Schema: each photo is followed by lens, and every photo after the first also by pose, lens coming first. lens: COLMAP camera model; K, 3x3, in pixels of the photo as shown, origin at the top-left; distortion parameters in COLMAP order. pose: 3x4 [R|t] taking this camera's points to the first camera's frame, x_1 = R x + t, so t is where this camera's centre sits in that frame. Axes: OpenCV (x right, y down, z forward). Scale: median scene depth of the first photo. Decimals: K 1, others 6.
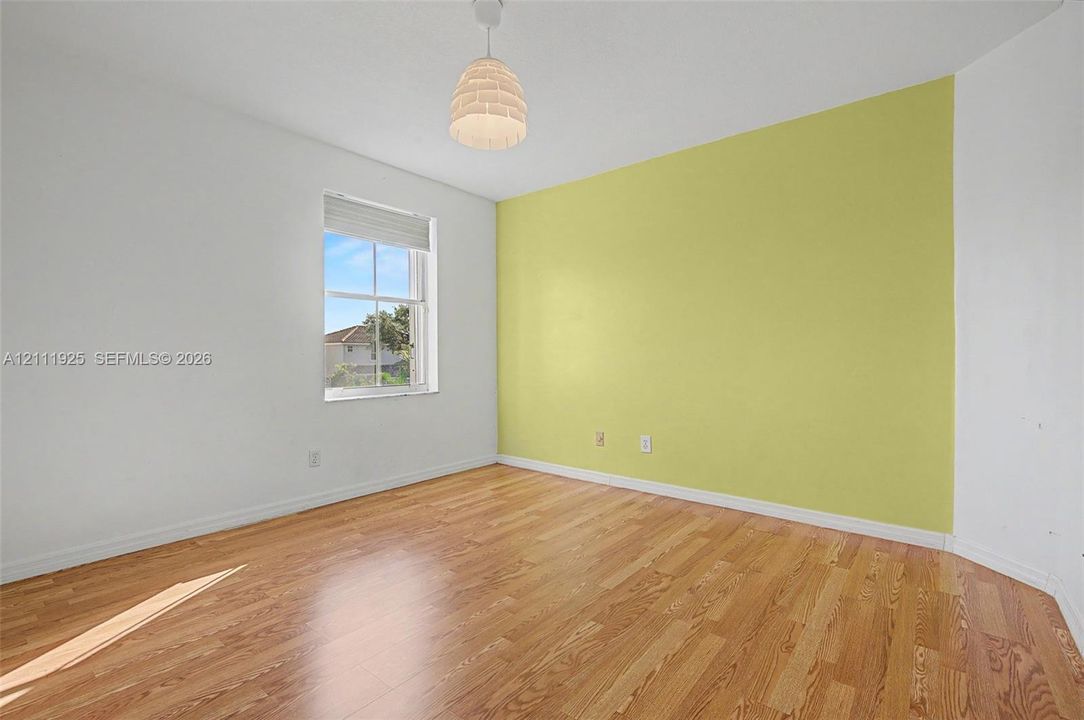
lens RADIAL K [[472.9, 0, 569.8], [0, 472.9, 363.2], [0, 0, 1]] dist [0.002099, 0.000262]
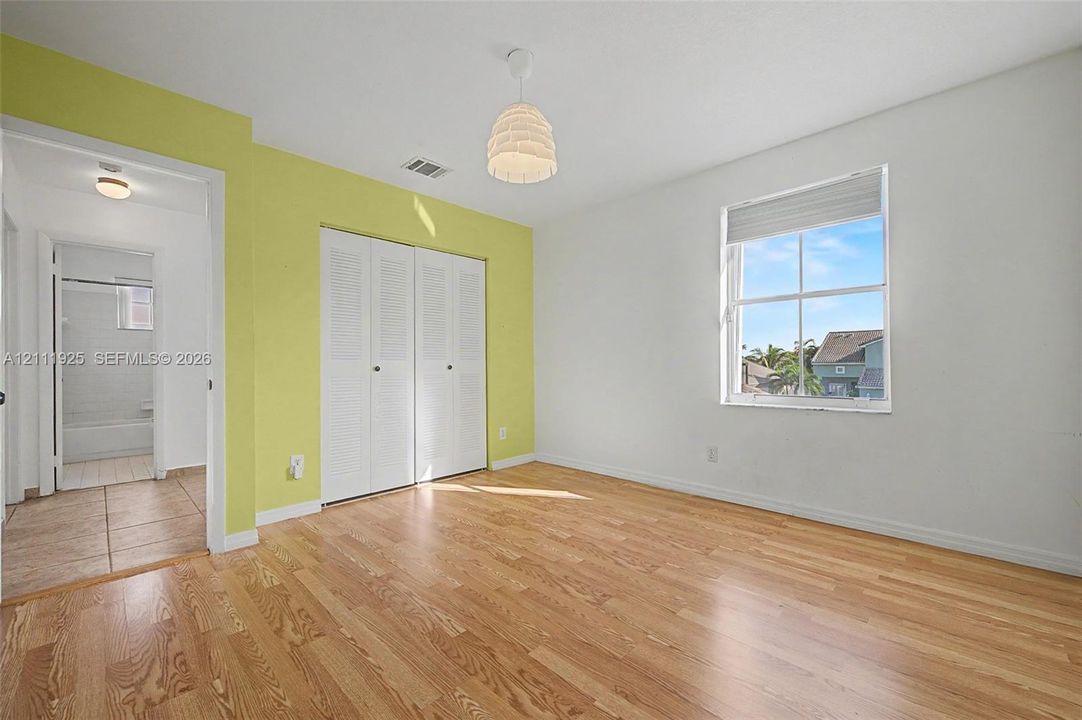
lens RADIAL K [[472.0, 0, 568.8], [0, 472.0, 363.2], [0, 0, 1]] dist [0.002099, 0.000262]
pose [[-0.131153, 0.005009, -0.991349, 0.611772], [-0.006719, 0.999960, 0.005941, -0.017124], [0.991339, 0.007440, -0.131114, 0.817722]]
